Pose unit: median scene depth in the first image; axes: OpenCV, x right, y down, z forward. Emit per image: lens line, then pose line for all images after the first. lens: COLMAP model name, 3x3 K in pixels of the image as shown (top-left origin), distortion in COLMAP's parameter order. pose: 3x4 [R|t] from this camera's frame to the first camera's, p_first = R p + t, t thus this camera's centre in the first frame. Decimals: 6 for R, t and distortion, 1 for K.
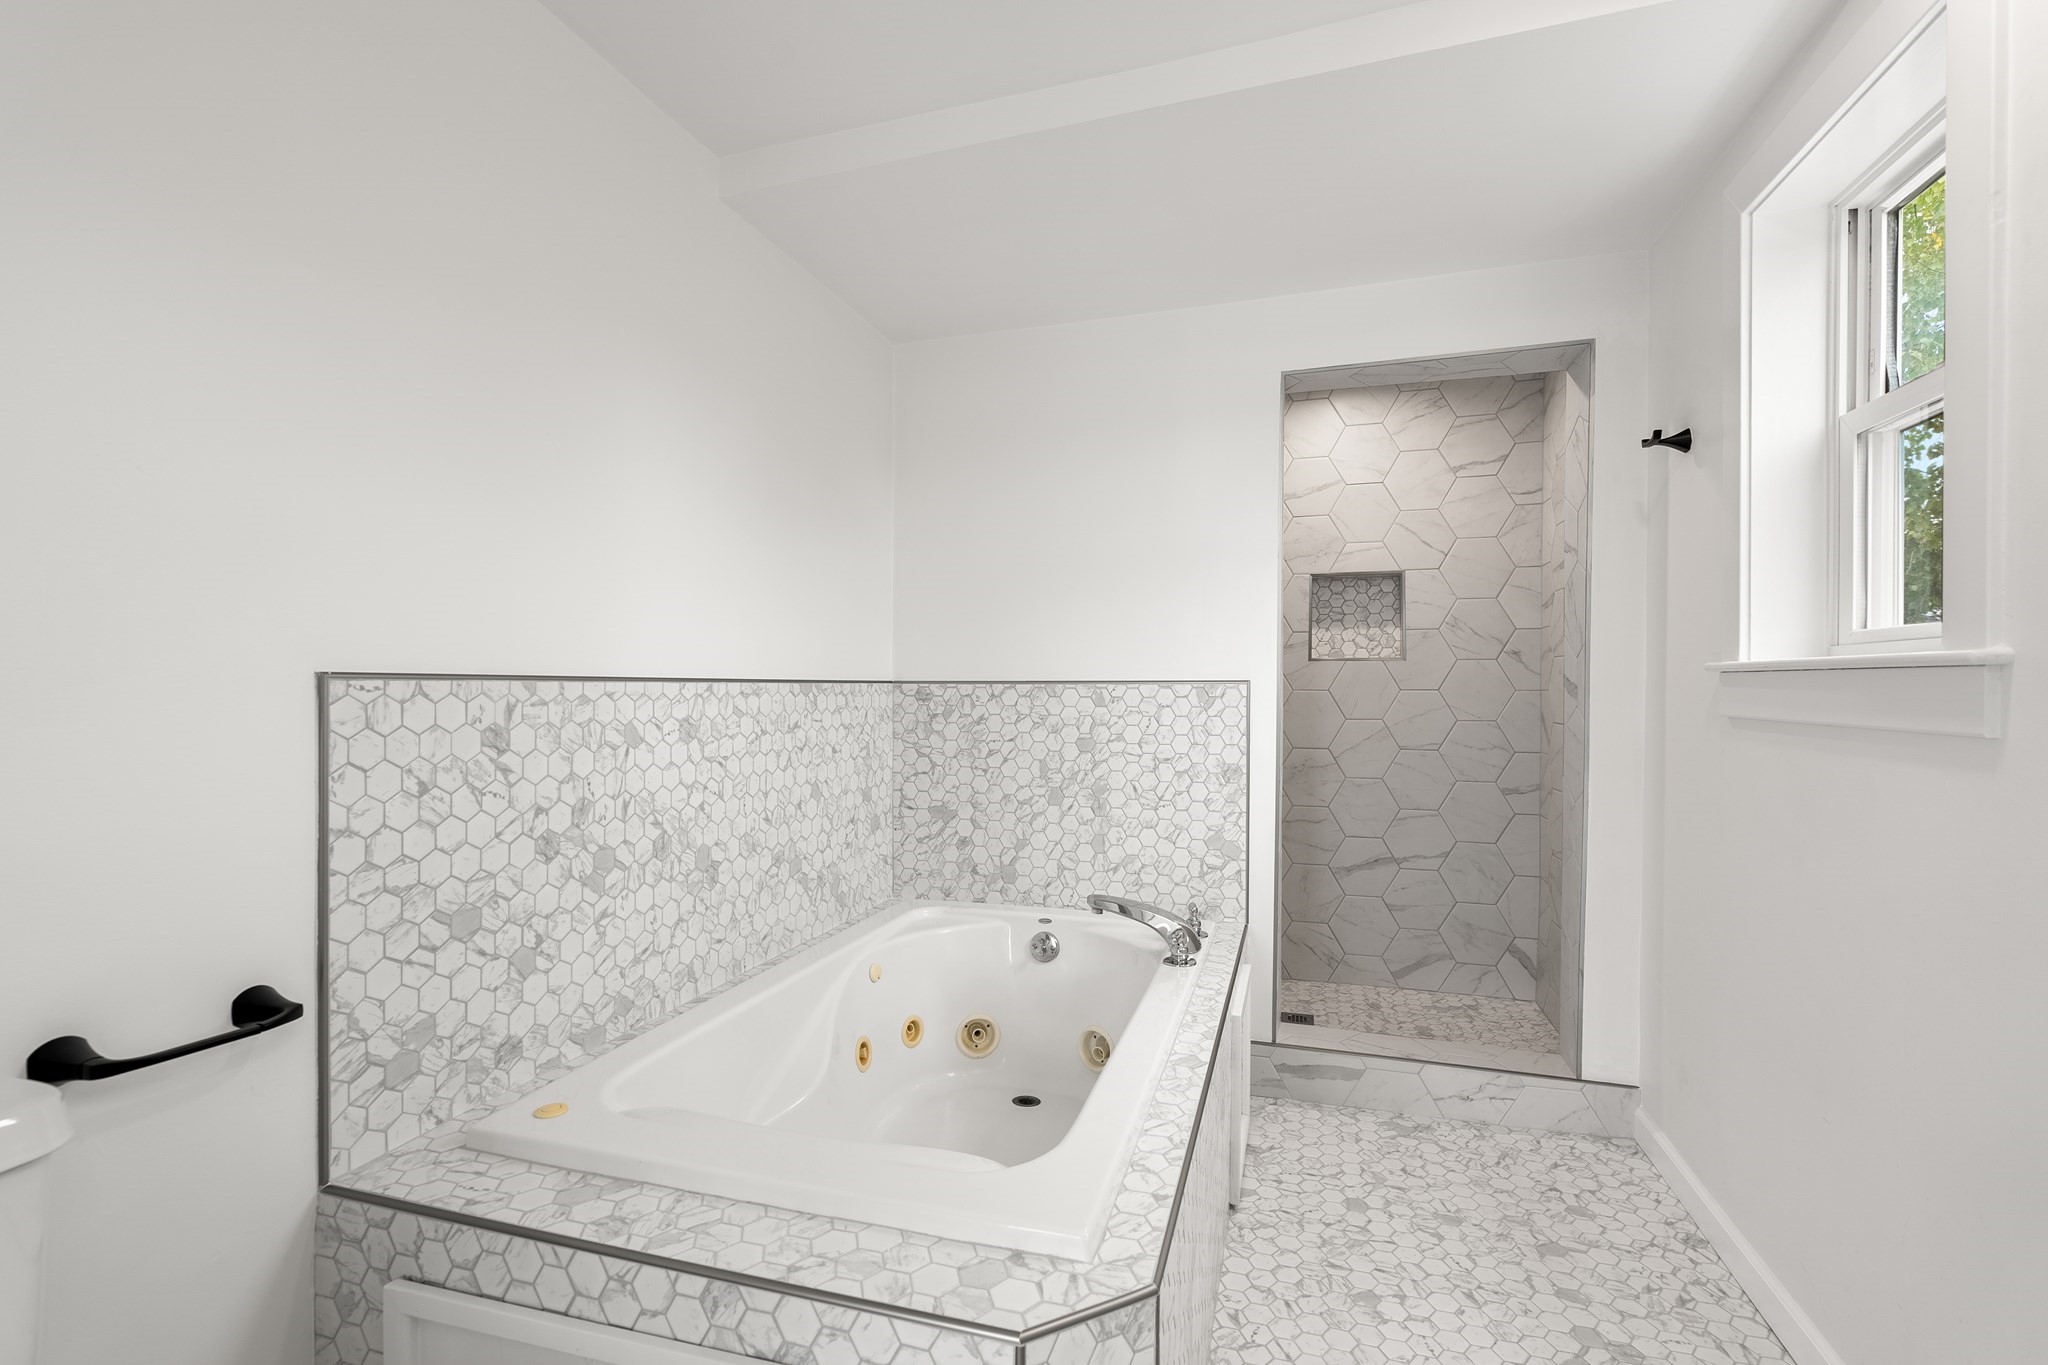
lens RADIAL K [[933.6, 0, 1014.1], [0, 933.6, 691.4], [0, 0, 1]] dist [-0.006356, 0.001463]
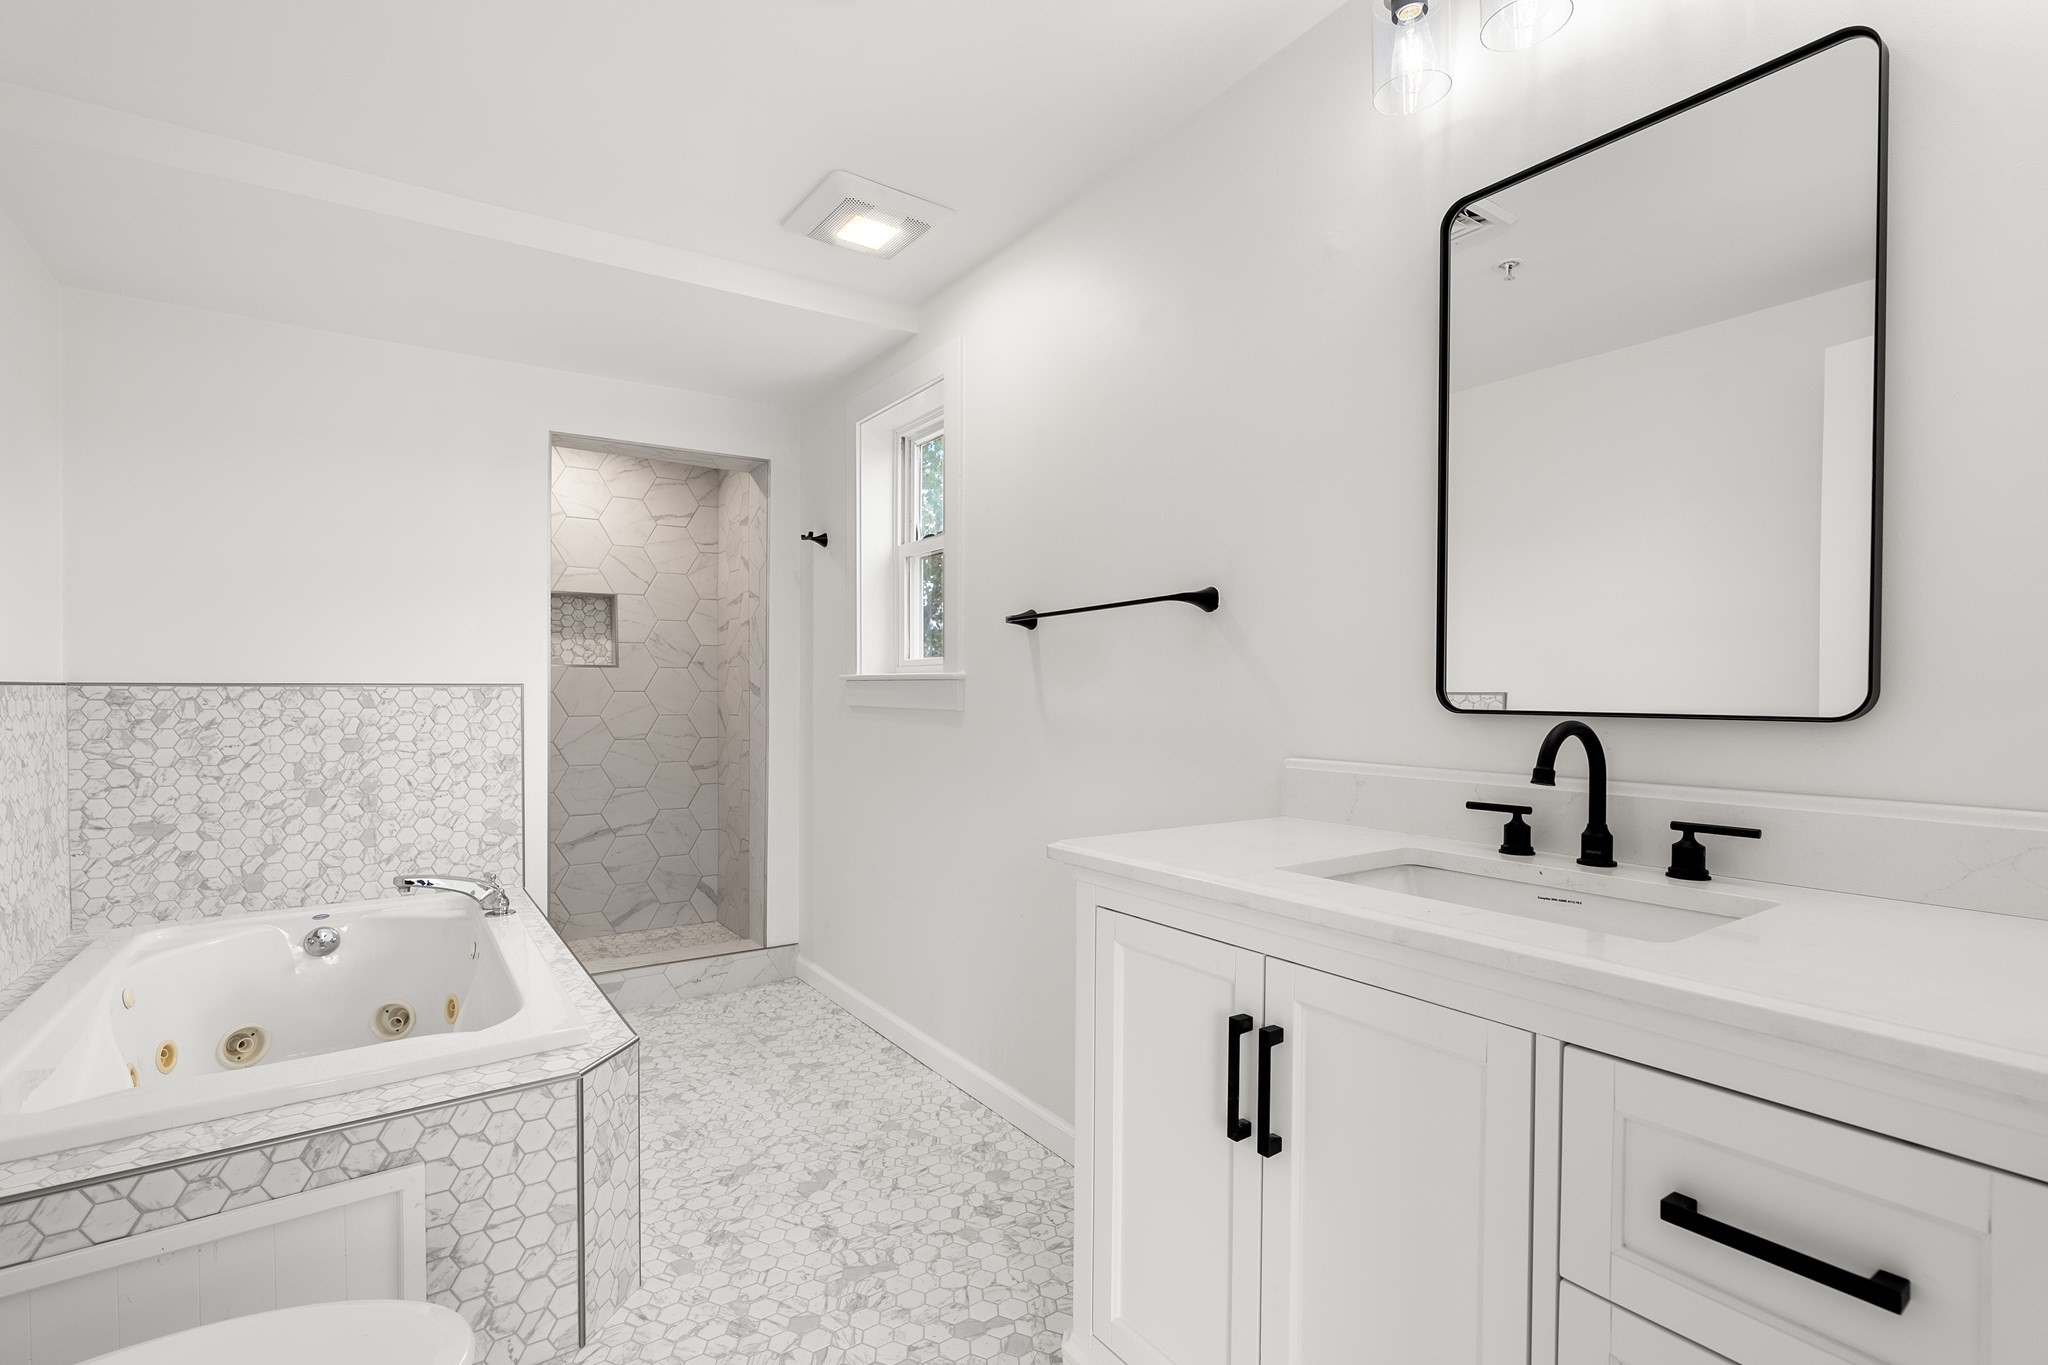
lens RADIAL K [[933.6, 0, 1014.1], [0, 933.6, 691.4], [0, 0, 1]] dist [-0.006356, 0.001463]
pose [[0.625542, -0.002810, 0.780185, -0.273558], [0.004496, 0.999990, -0.000003, 0.000842], [-0.780178, 0.003510, 0.625548, -0.226541]]
